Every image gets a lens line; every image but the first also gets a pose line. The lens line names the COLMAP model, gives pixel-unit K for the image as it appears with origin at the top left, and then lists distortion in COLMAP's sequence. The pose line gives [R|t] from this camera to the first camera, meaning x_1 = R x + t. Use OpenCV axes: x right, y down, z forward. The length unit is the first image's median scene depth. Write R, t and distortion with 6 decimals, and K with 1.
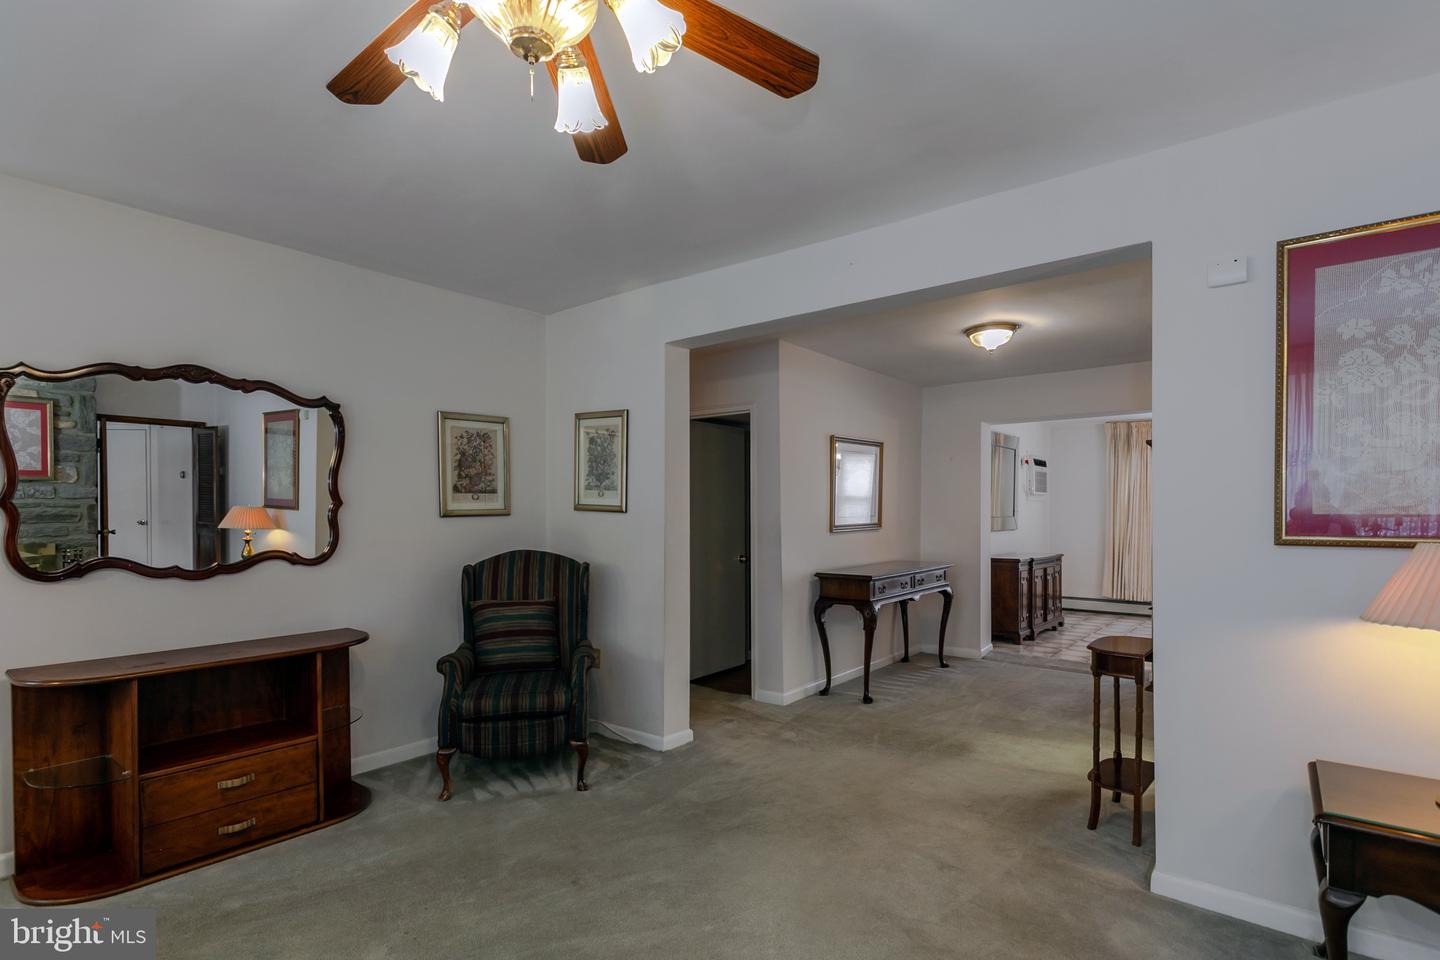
lens RADIAL K [[726.4, 0, 721.0], [0, 726.4, 526.2], [0, 0, 1]] dist [-0.001754, -0.000302]
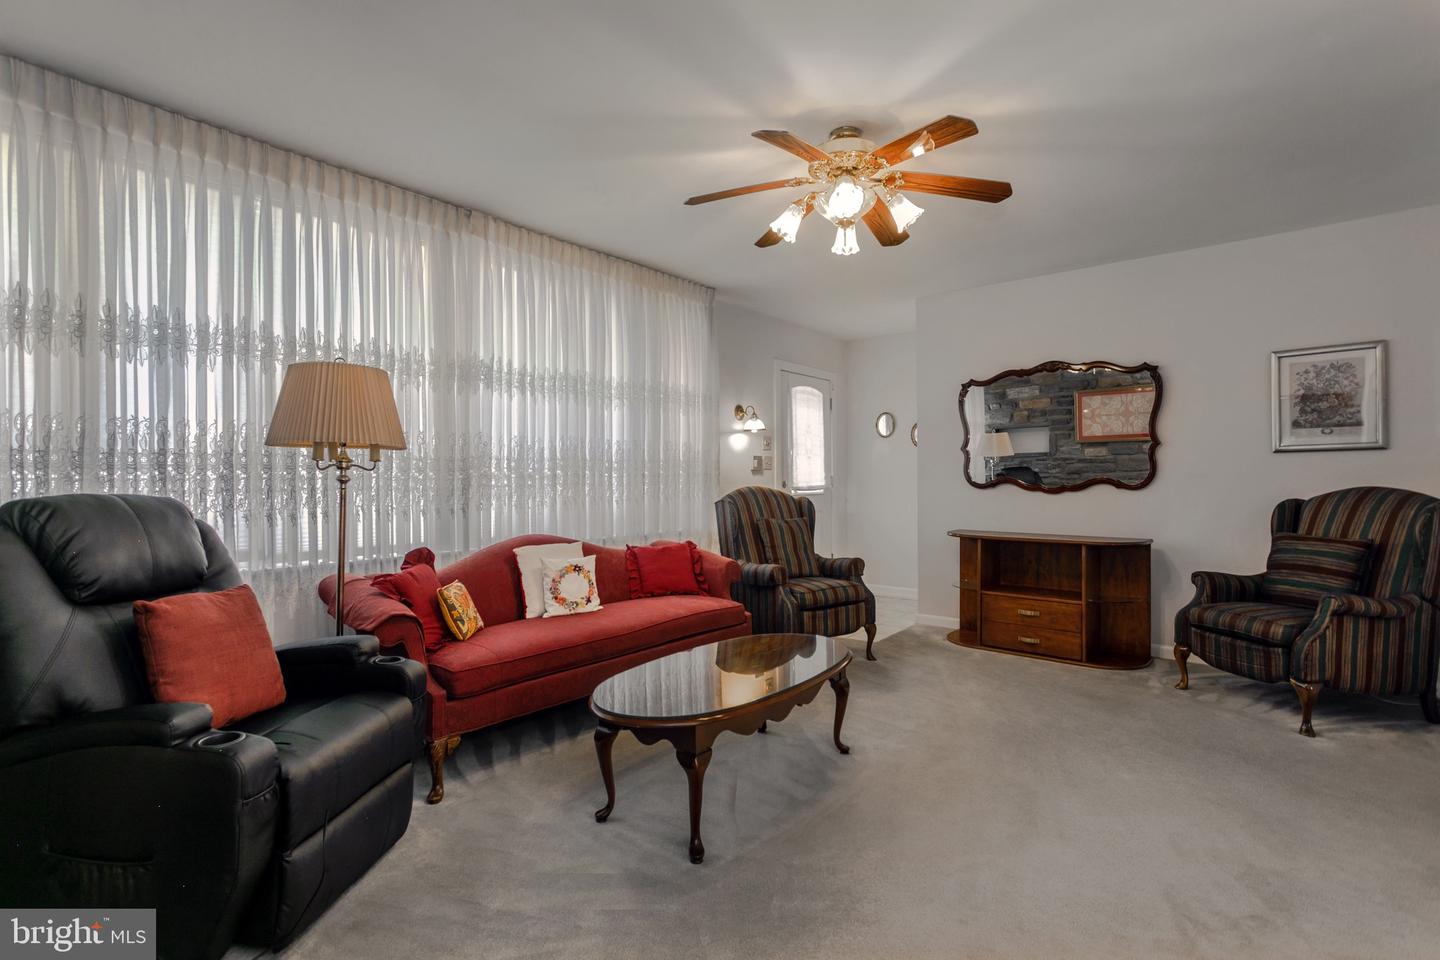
lens RADIAL K [[665.2, 0, 676.4], [0, 665.2, 469.0], [0, 0, 1]] dist [0.000170, -0.000009]
pose [[-0.061423, -0.002892, -0.998108, 0.626481], [-0.019214, 0.999814, -0.001714, 0.029766], [0.997927, 0.019073, -0.061467, 0.198352]]
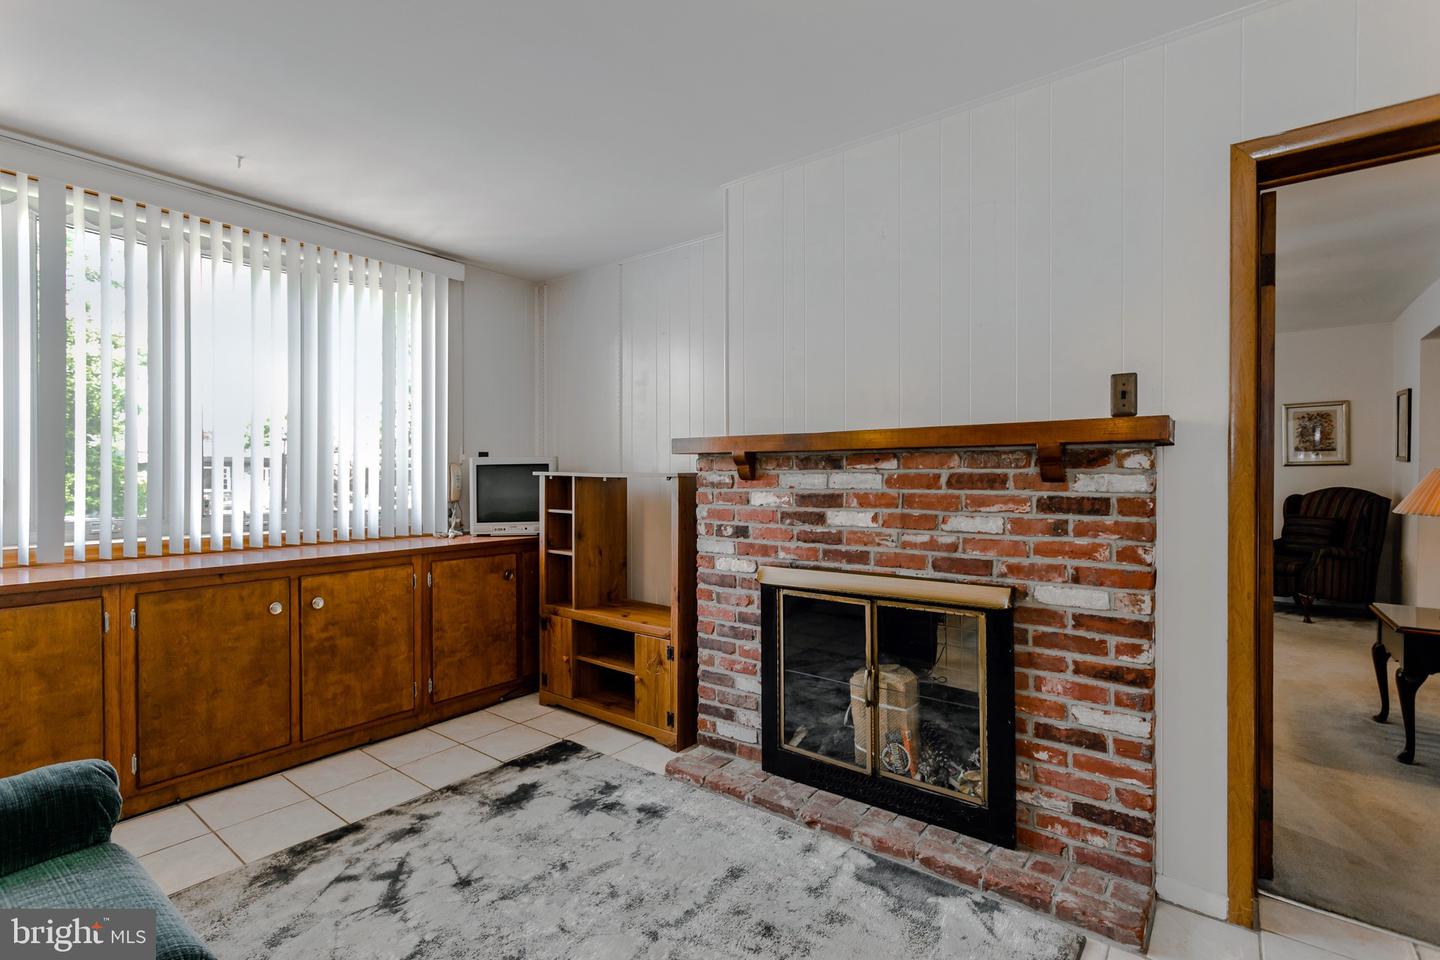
lens RADIAL K [[667.5, 0, 720.0], [0, 667.5, 480.0], [0, 0, 1]] dist [-0.000313, -0.000136]
pose [[0.008022, 0.003452, -0.999962, 1.180554], [-0.018700, 0.999820, 0.003302, 0.039738], [0.999793, 0.018672, 0.008085, -0.344639]]
